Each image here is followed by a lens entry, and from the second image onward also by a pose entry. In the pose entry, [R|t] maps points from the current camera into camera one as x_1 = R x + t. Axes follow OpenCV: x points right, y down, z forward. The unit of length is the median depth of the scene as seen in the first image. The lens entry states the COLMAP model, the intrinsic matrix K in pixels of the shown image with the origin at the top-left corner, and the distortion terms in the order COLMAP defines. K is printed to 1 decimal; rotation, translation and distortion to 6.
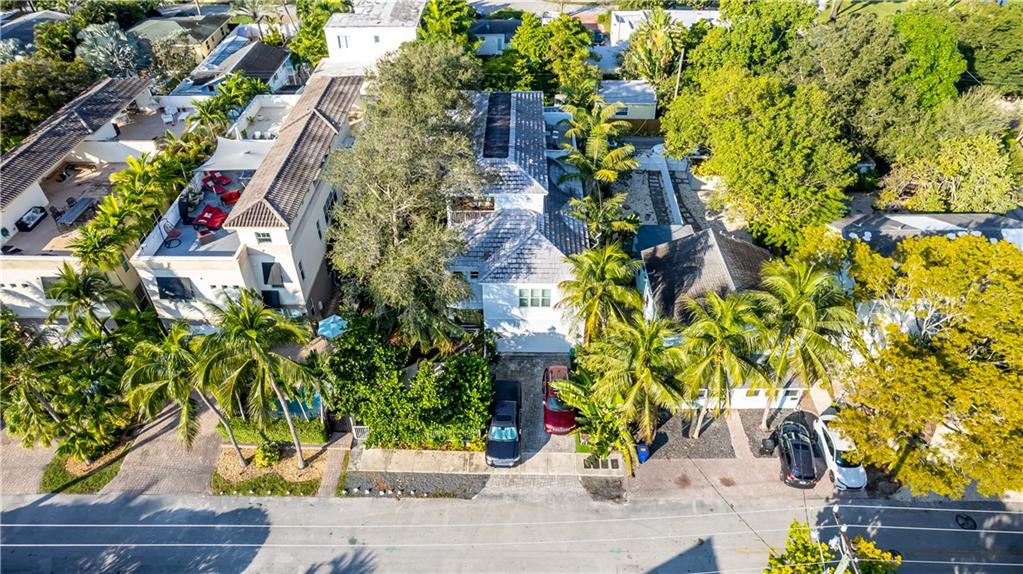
lens RADIAL K [[710.6, 0, 511.5], [0, 710.6, 287.0], [0, 0, 1]] dist [-0.005258, 0.001785]
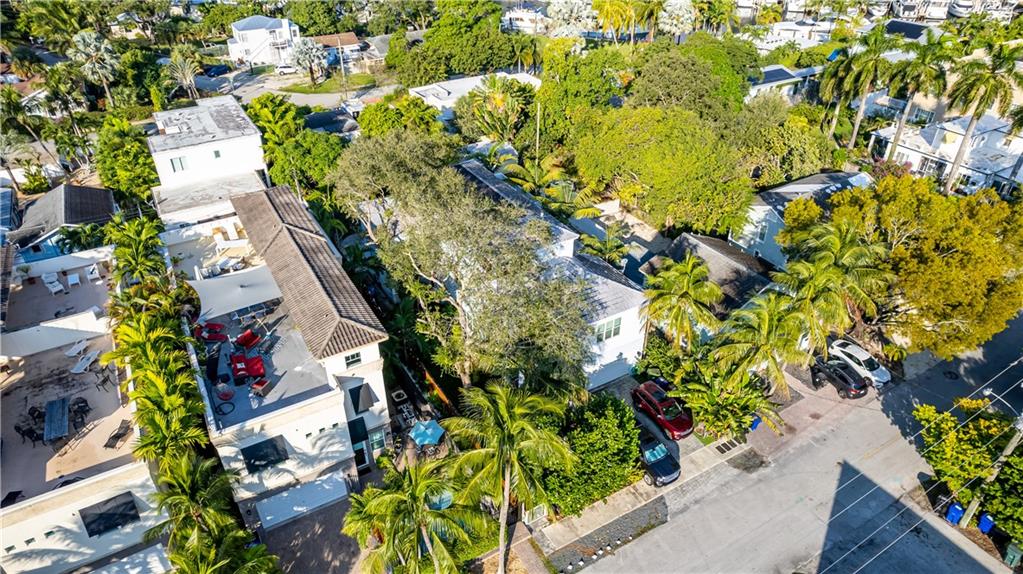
lens RADIAL K [[710.6, 0, 511.5], [0, 710.6, 287.0], [0, 0, 1]] dist [-0.005258, 0.001785]
pose [[0.834496, -0.279716, 0.474737, -0.565768], [0.331655, 0.943004, -0.027367, -0.063562], [-0.440024, 0.180286, 0.879702, 0.108692]]
